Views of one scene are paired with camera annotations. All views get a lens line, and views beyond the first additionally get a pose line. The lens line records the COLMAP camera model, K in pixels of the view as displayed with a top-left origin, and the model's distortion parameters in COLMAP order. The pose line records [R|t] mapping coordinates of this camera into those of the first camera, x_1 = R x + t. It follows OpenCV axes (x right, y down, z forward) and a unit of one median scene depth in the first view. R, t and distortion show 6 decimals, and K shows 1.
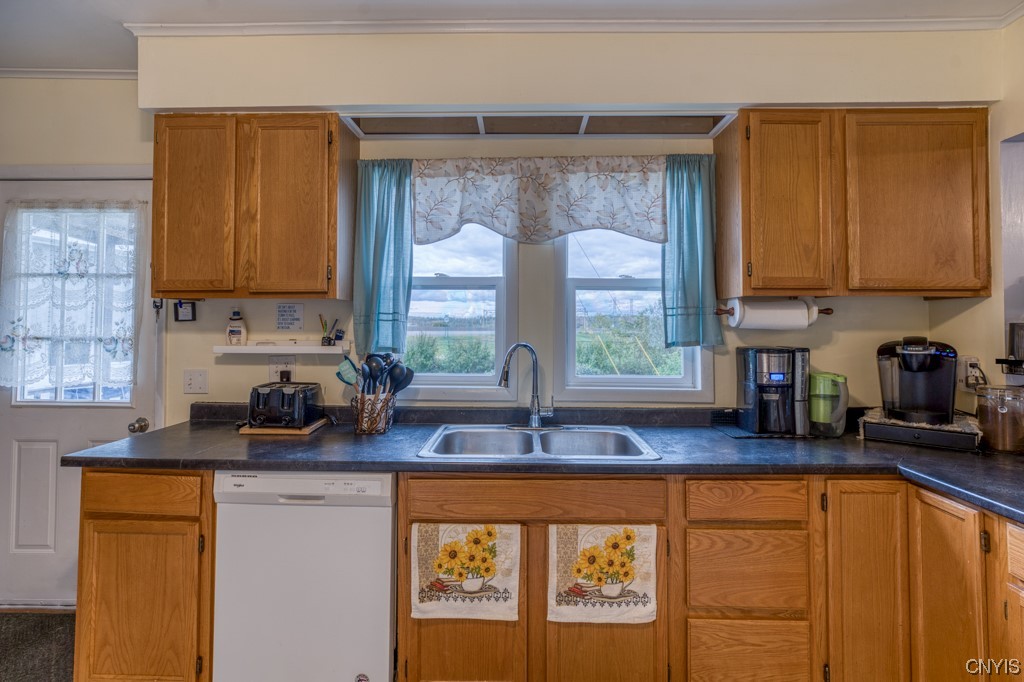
lens RADIAL K [[478.0, 0, 515.2], [0, 478.0, 313.2], [0, 0, 1]] dist [-0.024825, 0.012955]
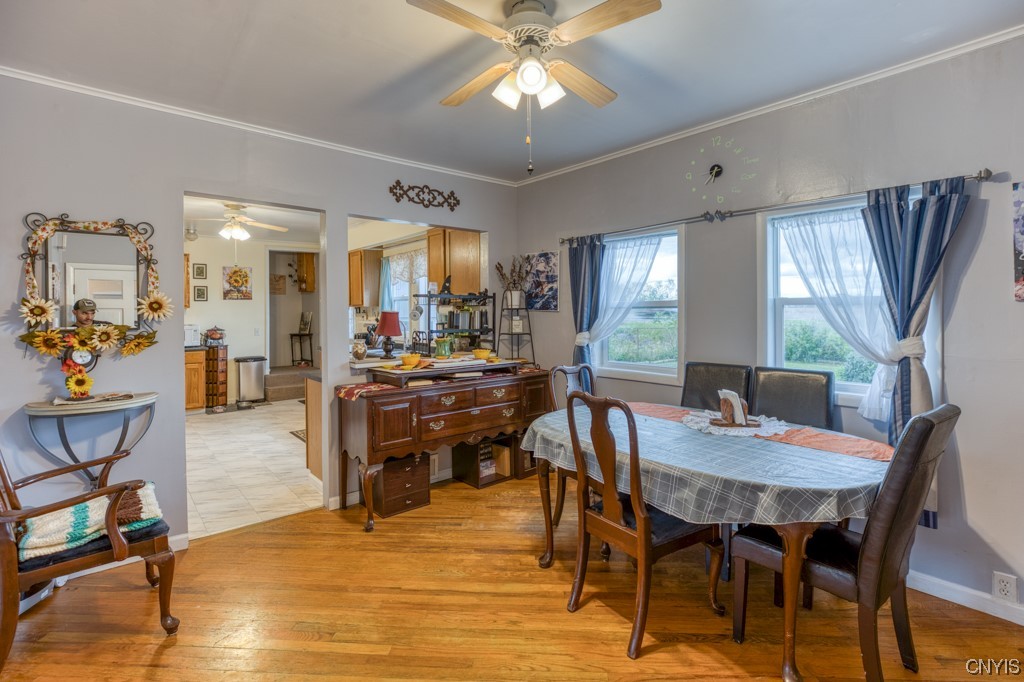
lens RADIAL K [[478.0, 0, 515.2], [0, 478.0, 313.2], [0, 0, 1]] dist [-0.024825, 0.012955]
pose [[0.670034, -0.007075, -0.742297, 2.479033], [0.031475, 0.999326, 0.018886, -0.012353], [0.741663, -0.036019, 0.669805, -0.380843]]
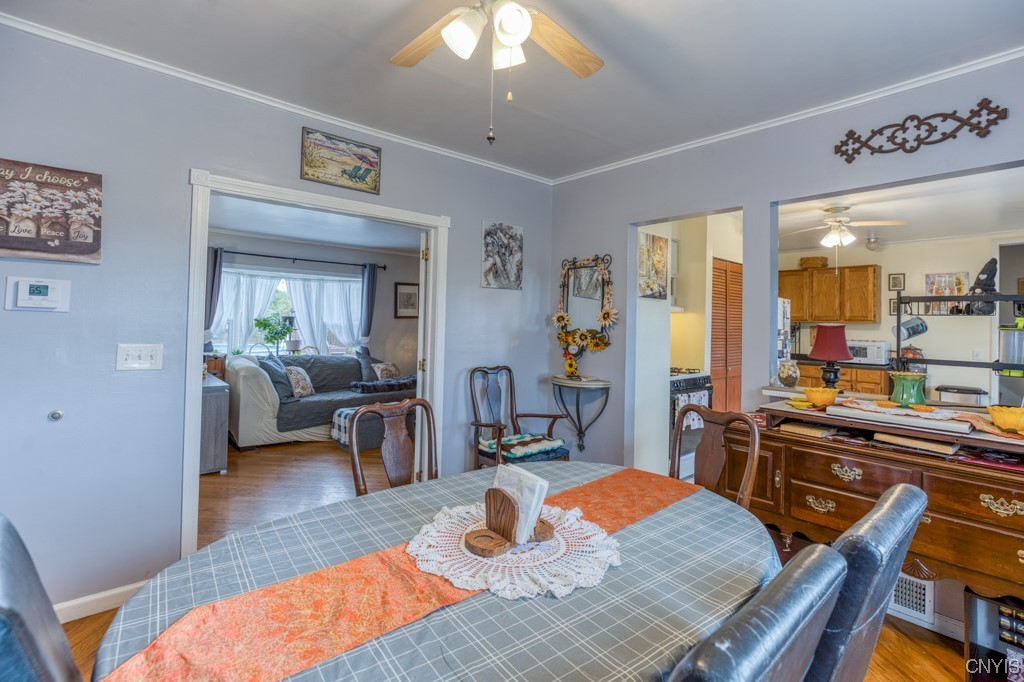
lens RADIAL K [[478.0, 0, 515.2], [0, 478.0, 313.2], [0, 0, 1]] dist [-0.024825, 0.012955]
pose [[-0.734275, -0.034708, -0.677965, 2.290910], [-0.005715, 0.998973, -0.044952, 0.028075], [0.678828, -0.029133, -0.733719, 0.740654]]
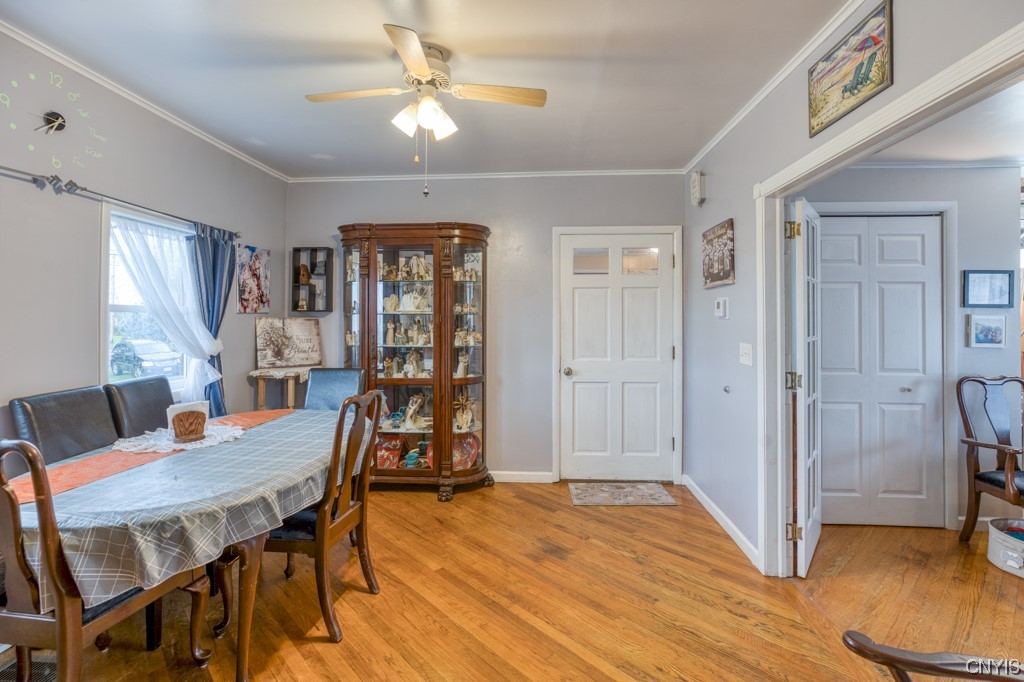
lens RADIAL K [[478.0, 0, 515.2], [0, 478.0, 313.2], [0, 0, 1]] dist [-0.024825, 0.012955]
pose [[0.036826, 0.005376, 0.999307, 0.885579], [-0.026939, 0.999627, -0.004385, -0.005134], [-0.998959, -0.026759, 0.036957, -0.003326]]
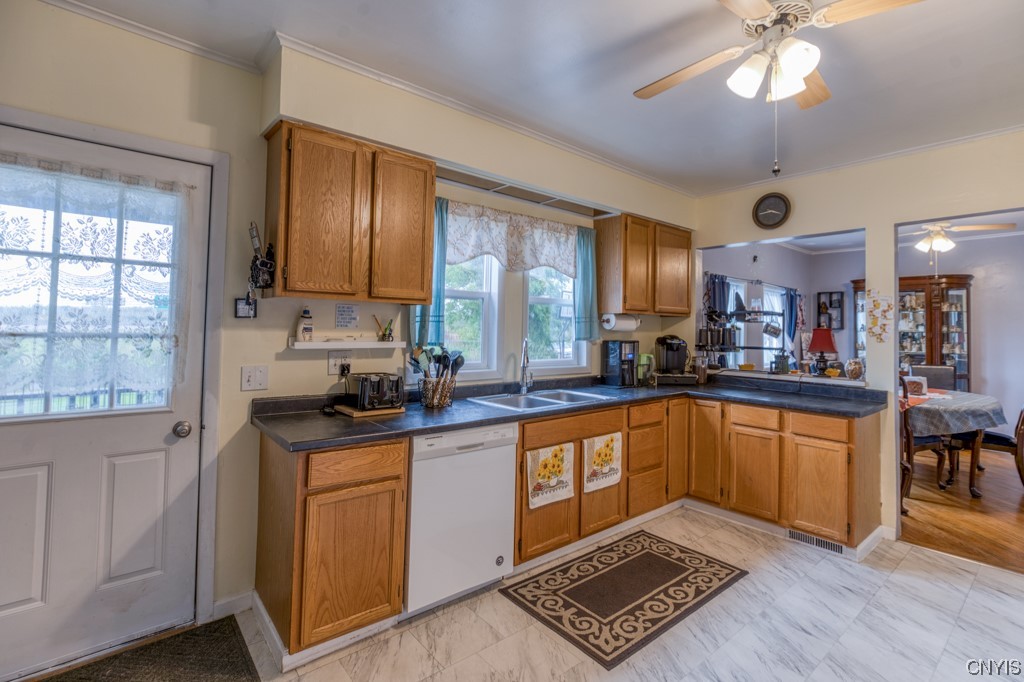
lens RADIAL K [[478.0, 0, 515.2], [0, 478.0, 313.2], [0, 0, 1]] dist [-0.024825, 0.012955]
pose [[0.748763, 0.032110, 0.662059, -0.968273], [-0.034761, 0.999354, -0.009154, -0.003521], [-0.661926, -0.016160, 0.749395, -0.120086]]
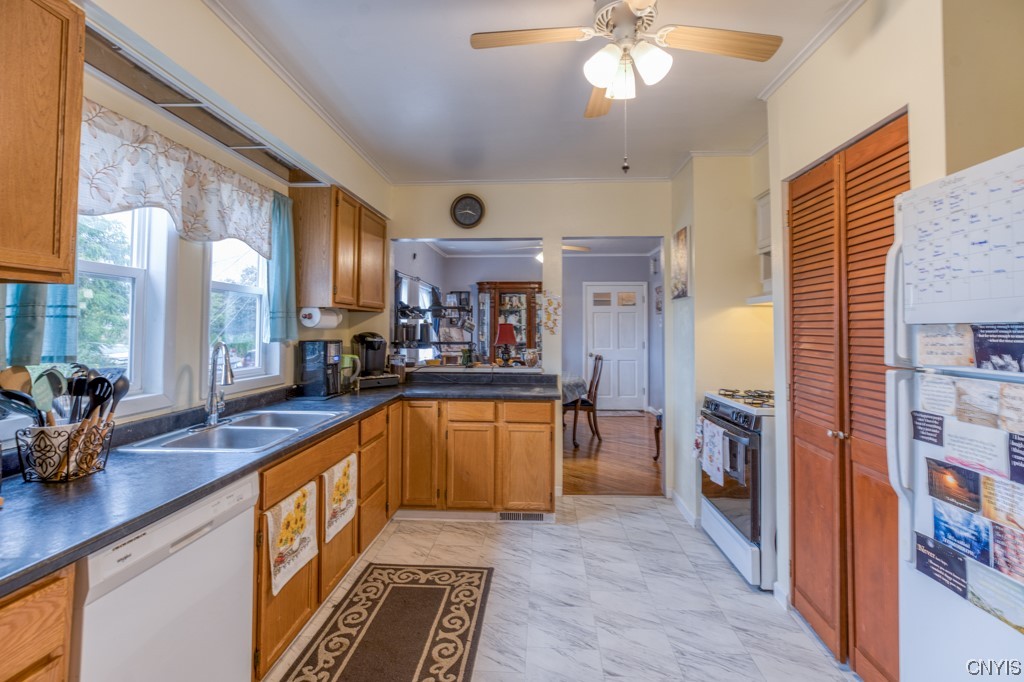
lens RADIAL K [[478.0, 0, 515.2], [0, 478.0, 313.2], [0, 0, 1]] dist [-0.024825, 0.012955]
pose [[0.033918, 0.029708, 0.998983, -0.928288], [-0.030609, 0.999120, -0.028672, 0.009549], [-0.998956, -0.029605, 0.034798, 0.312692]]
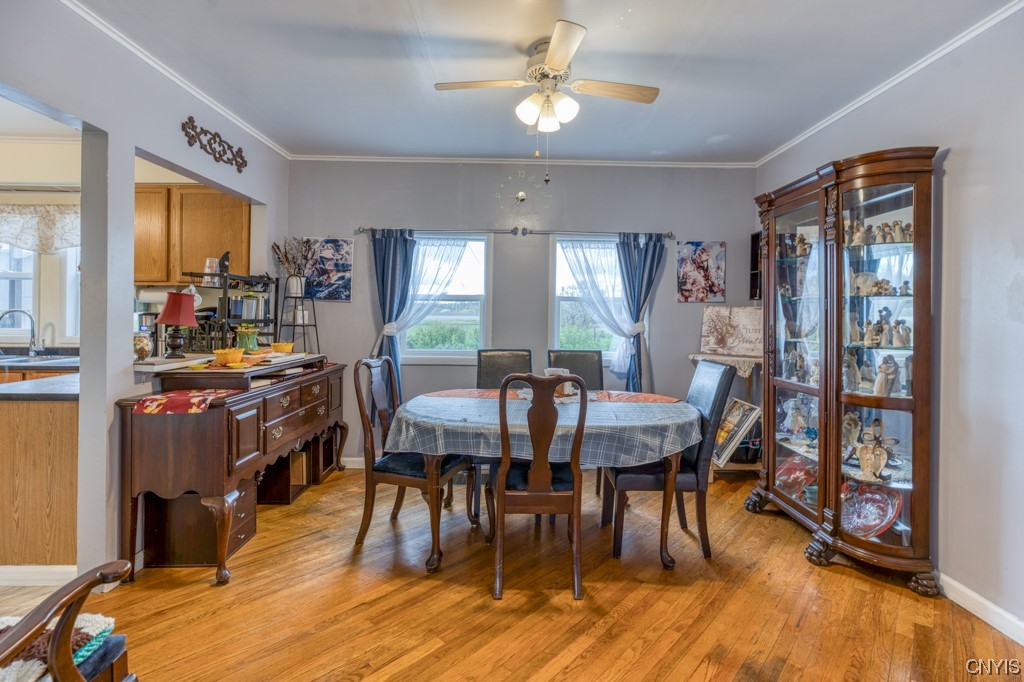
lens RADIAL K [[478.0, 0, 515.2], [0, 478.0, 313.2], [0, 0, 1]] dist [-0.024825, 0.012955]
pose [[0.999343, 0.007352, 0.035496, 1.756426], [-0.008253, 0.999646, 0.025308, 0.013874], [-0.035298, -0.025585, 0.999049, -0.830176]]
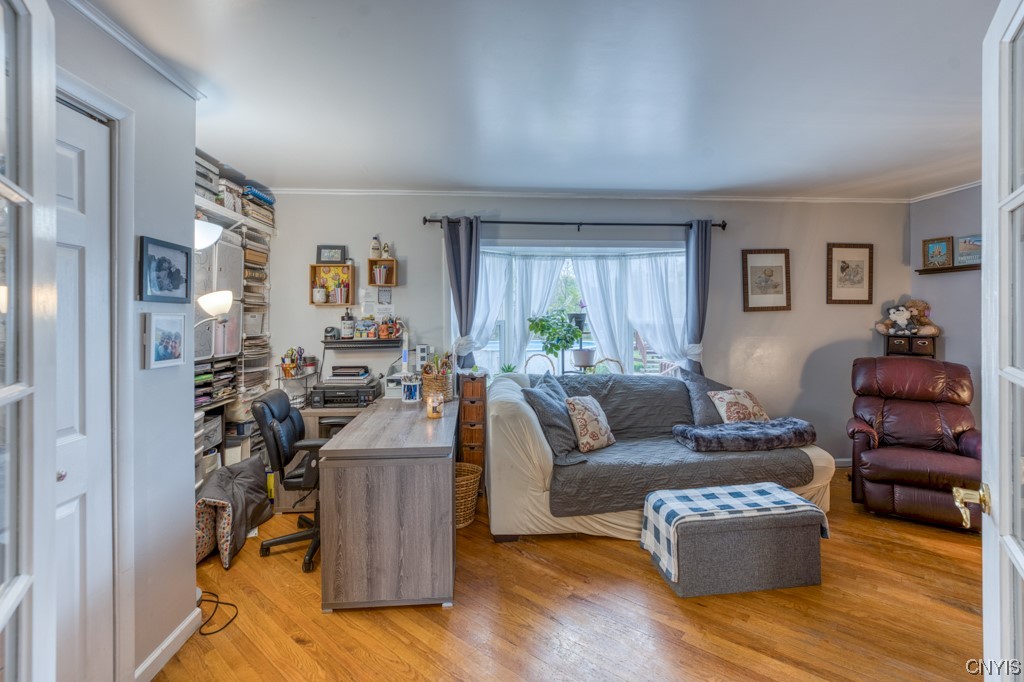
lens RADIAL K [[478.0, 0, 515.2], [0, 478.0, 313.2], [0, 0, 1]] dist [-0.024825, 0.012955]
pose [[-0.994083, 0.001059, -0.108615, 1.800763], [0.004585, 0.999470, -0.032224, -0.014679], [0.108524, -0.032532, -0.993561, -0.418617]]
